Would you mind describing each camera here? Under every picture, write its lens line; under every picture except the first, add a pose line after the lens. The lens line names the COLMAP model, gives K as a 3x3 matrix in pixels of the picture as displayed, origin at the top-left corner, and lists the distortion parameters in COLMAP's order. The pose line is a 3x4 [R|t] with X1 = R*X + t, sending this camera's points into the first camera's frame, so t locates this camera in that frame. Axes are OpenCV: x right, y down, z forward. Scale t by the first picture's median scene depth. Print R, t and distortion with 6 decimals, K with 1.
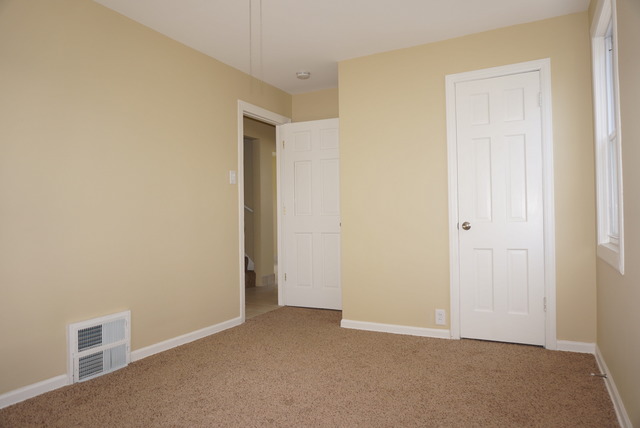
lens RADIAL K [[428.8, 0, 324.7], [0, 428.8, 214.3], [0, 0, 1]] dist [-0.056954, 0.035731]
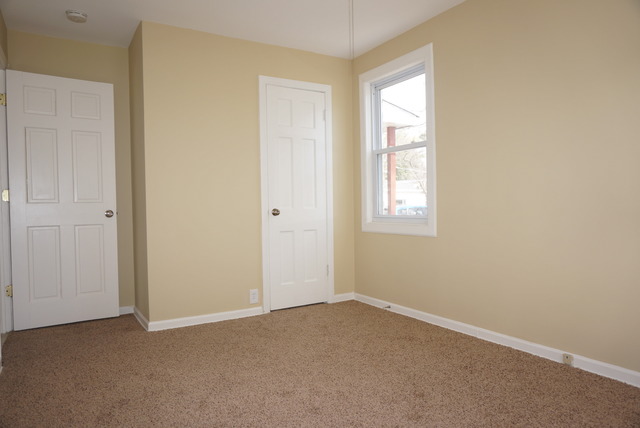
lens RADIAL K [[428.8, 0, 324.7], [0, 428.8, 214.3], [0, 0, 1]] dist [-0.056954, 0.035731]
pose [[0.508776, -0.013353, 0.860795, -0.600188], [-0.000536, 0.999875, 0.015827, 0.014820], [-0.860899, -0.008513, 0.508705, 0.303656]]
